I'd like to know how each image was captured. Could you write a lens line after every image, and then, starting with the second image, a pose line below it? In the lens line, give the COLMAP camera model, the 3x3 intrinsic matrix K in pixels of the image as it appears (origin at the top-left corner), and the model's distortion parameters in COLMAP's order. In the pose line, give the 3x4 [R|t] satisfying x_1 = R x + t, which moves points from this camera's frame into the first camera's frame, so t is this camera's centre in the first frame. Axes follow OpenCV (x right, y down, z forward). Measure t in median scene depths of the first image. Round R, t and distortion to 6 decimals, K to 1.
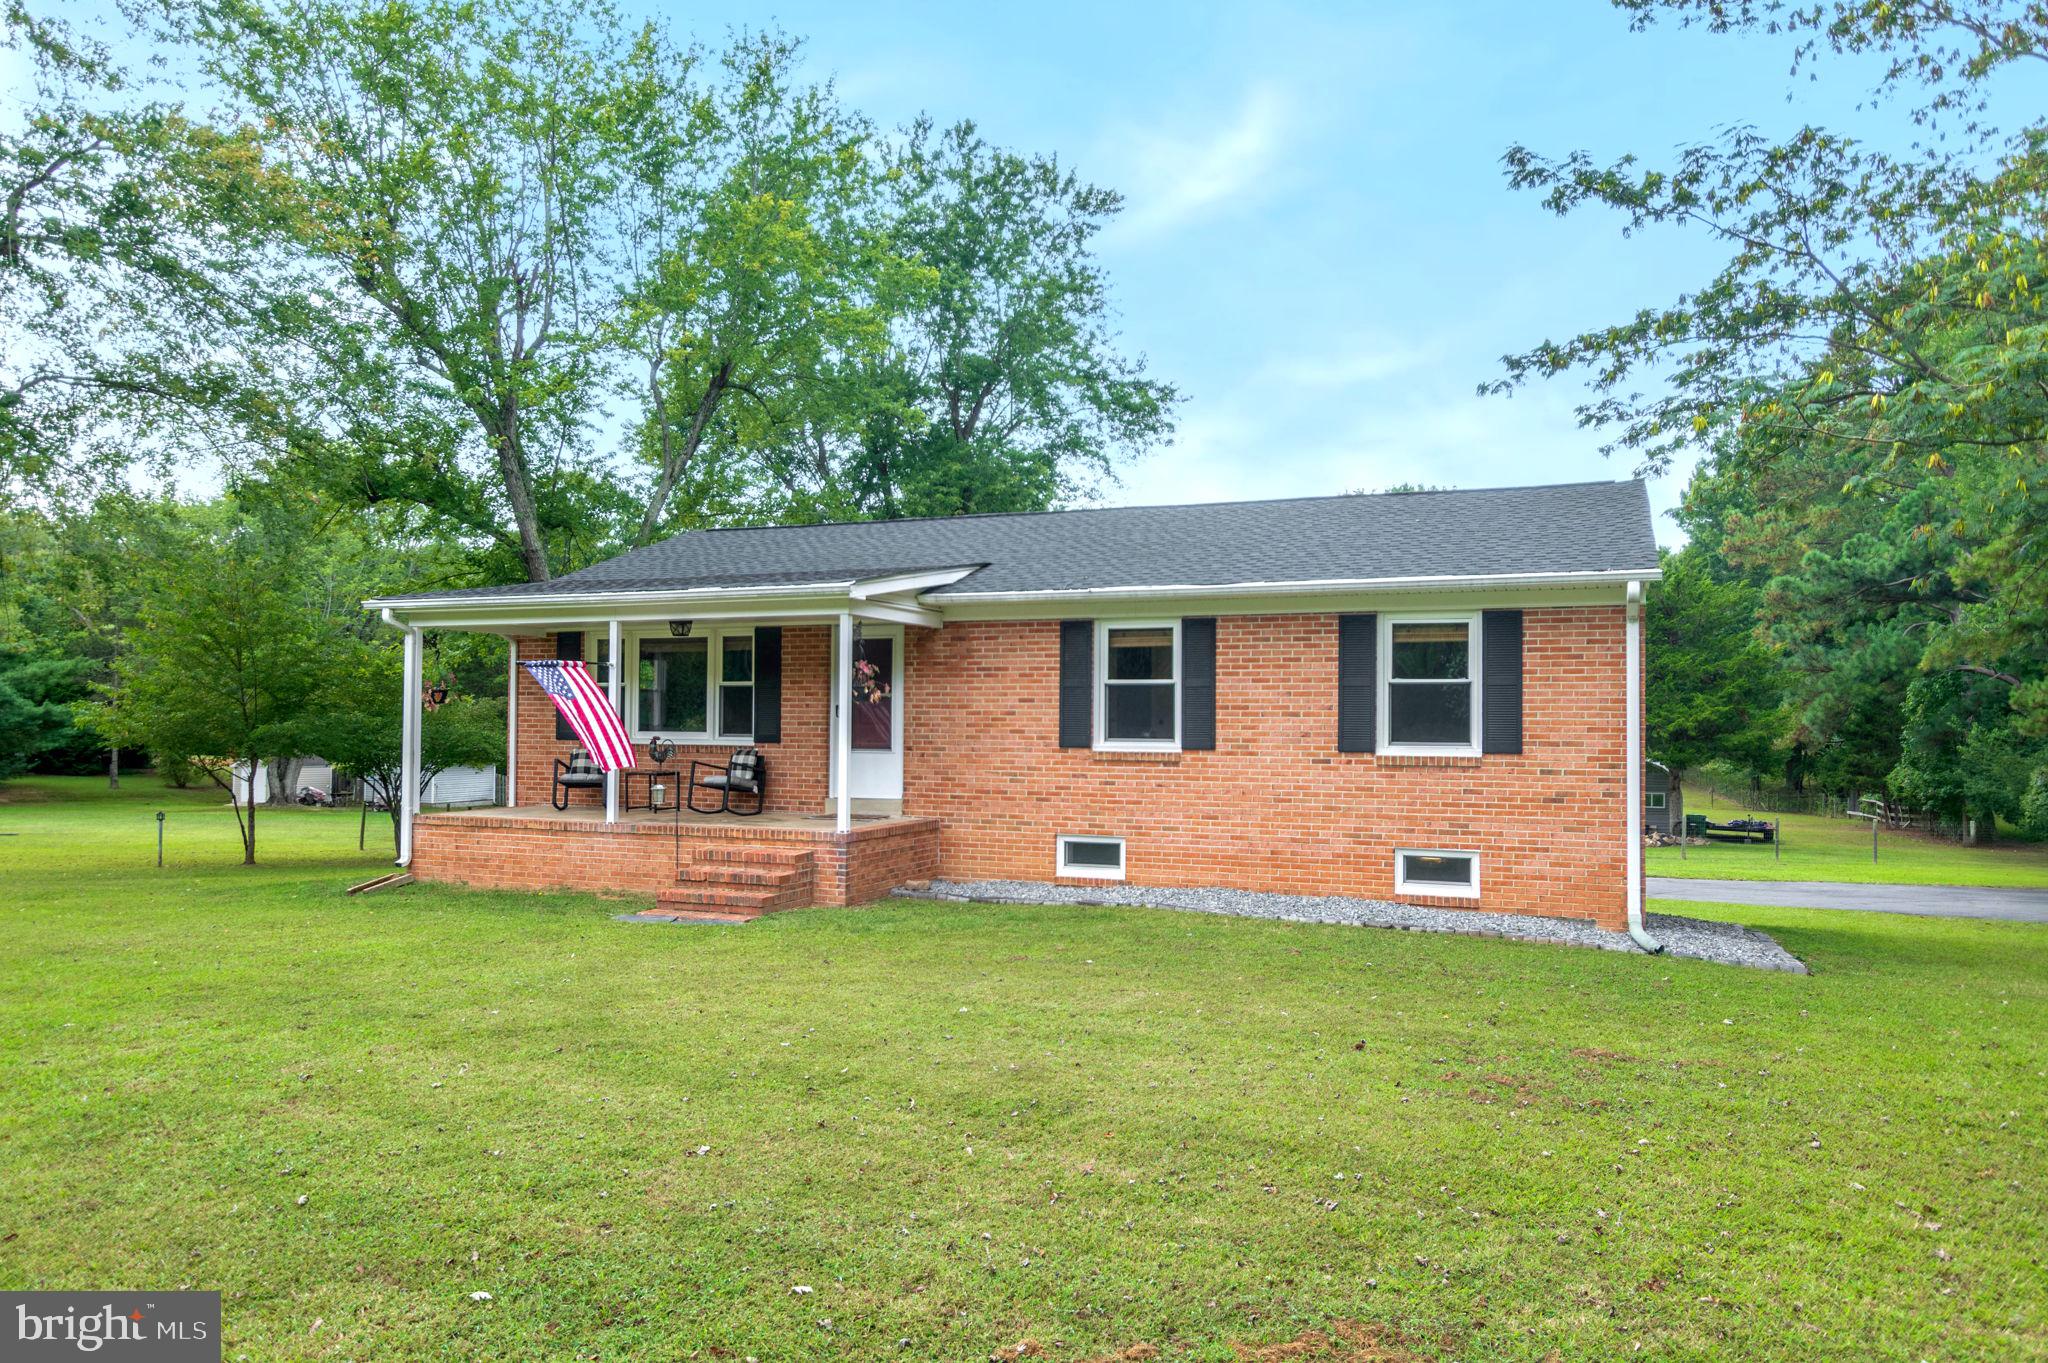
lens RADIAL K [[1437.5, 0, 1045.5], [0, 1437.5, 695.1], [0, 0, 1]] dist [0.001053, -0.006268]
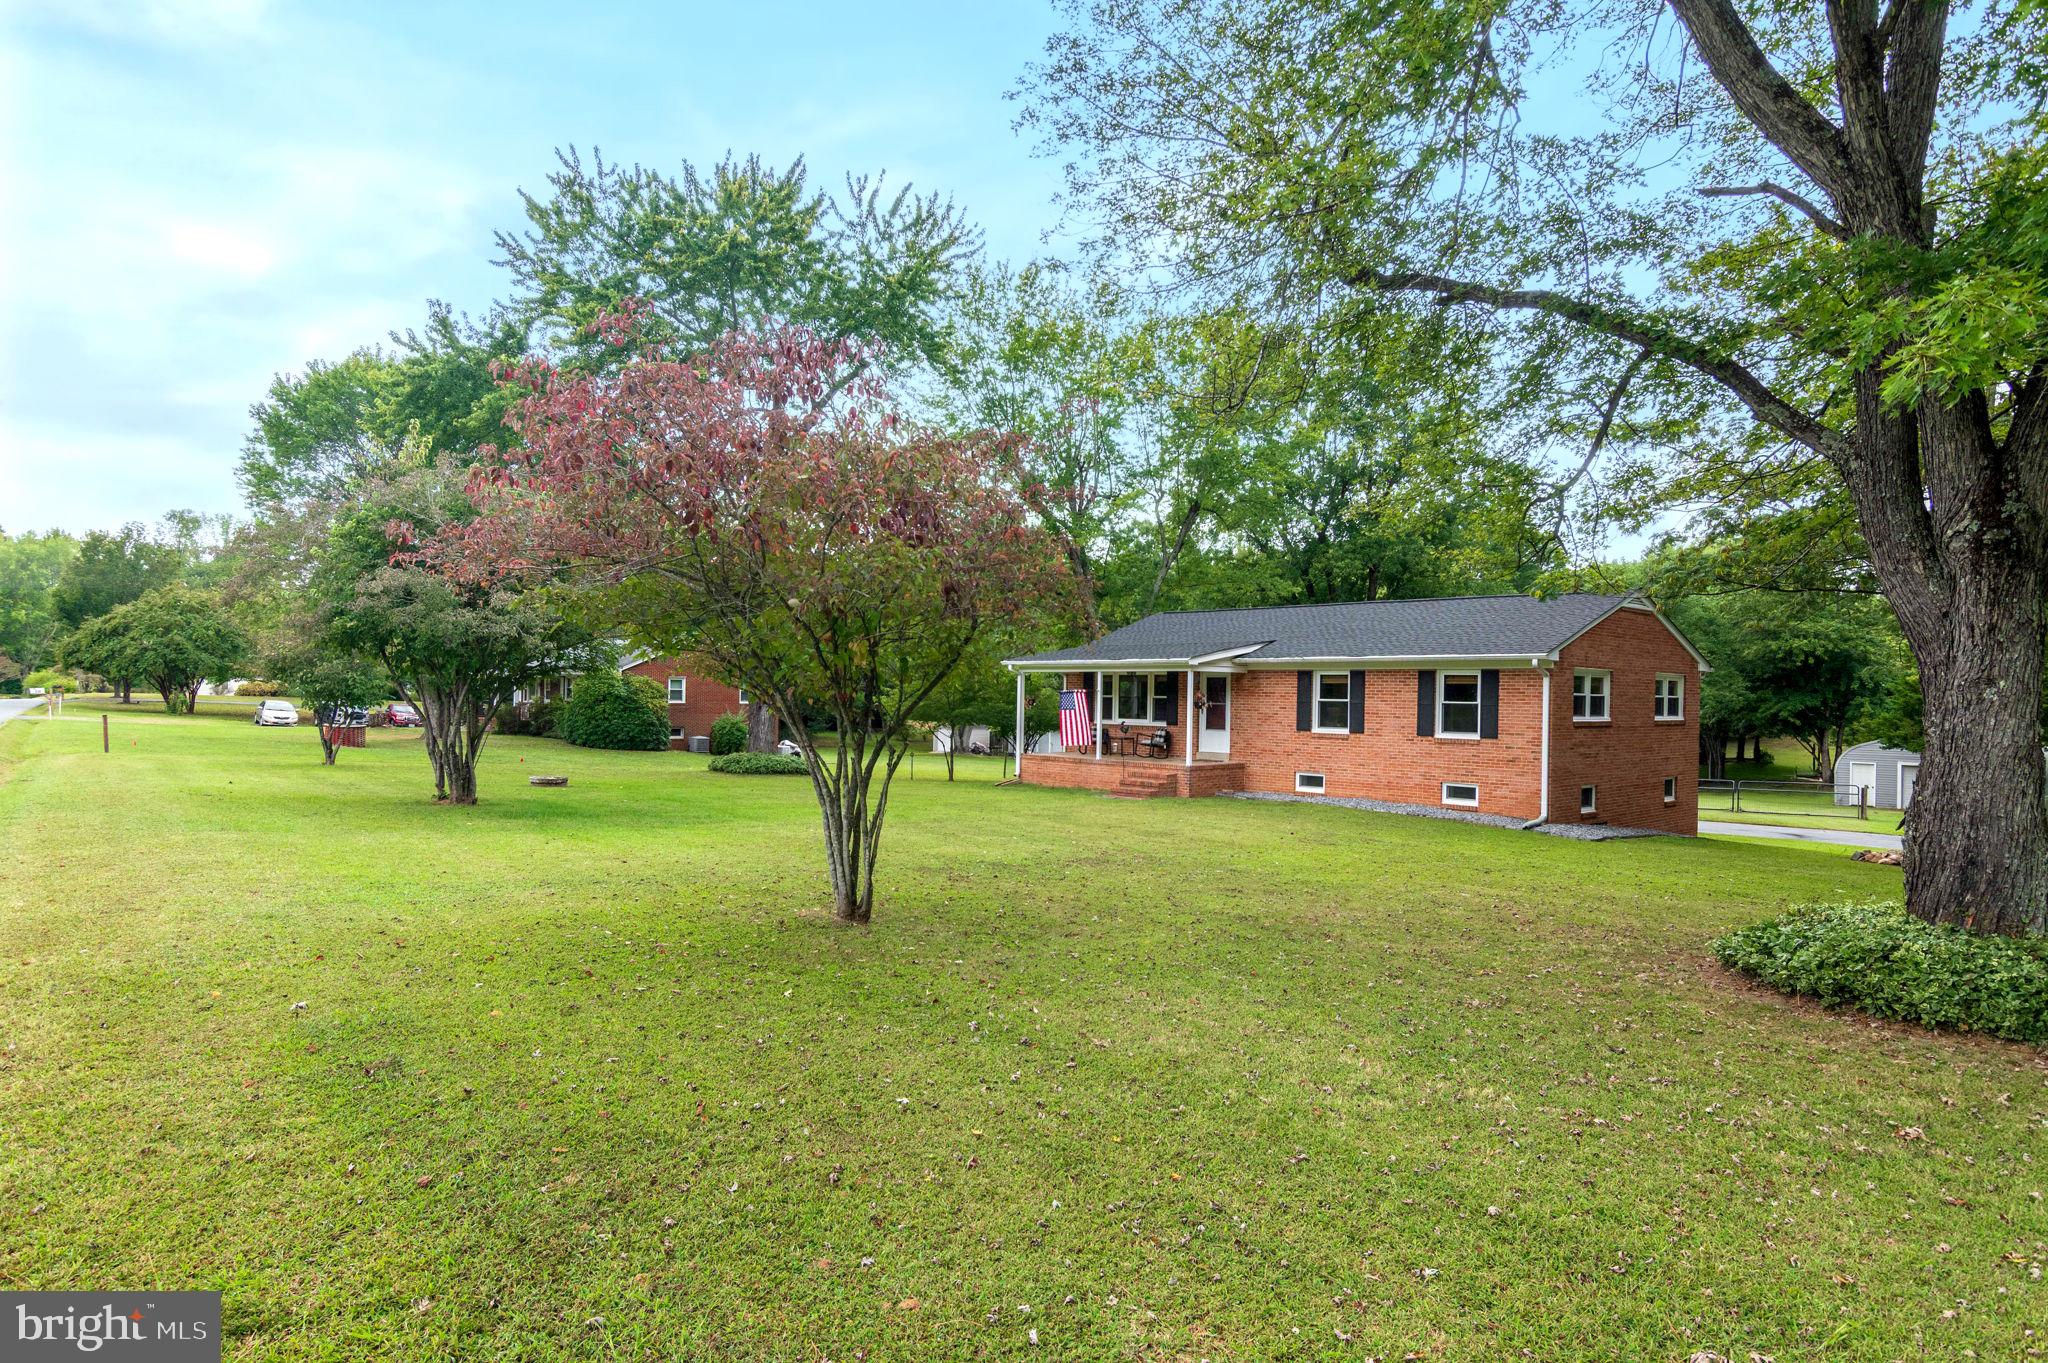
lens RADIAL K [[1146.9, 0, 1037.1], [0, 1146.9, 693.1], [0, 0, 1]] dist [0.000177, 0.005349]
pose [[0.913330, 0.006774, -0.407164, 0.343083], [-0.001591, 0.999913, 0.013066, -0.039447], [0.407217, -0.011286, 0.913262, -0.690562]]
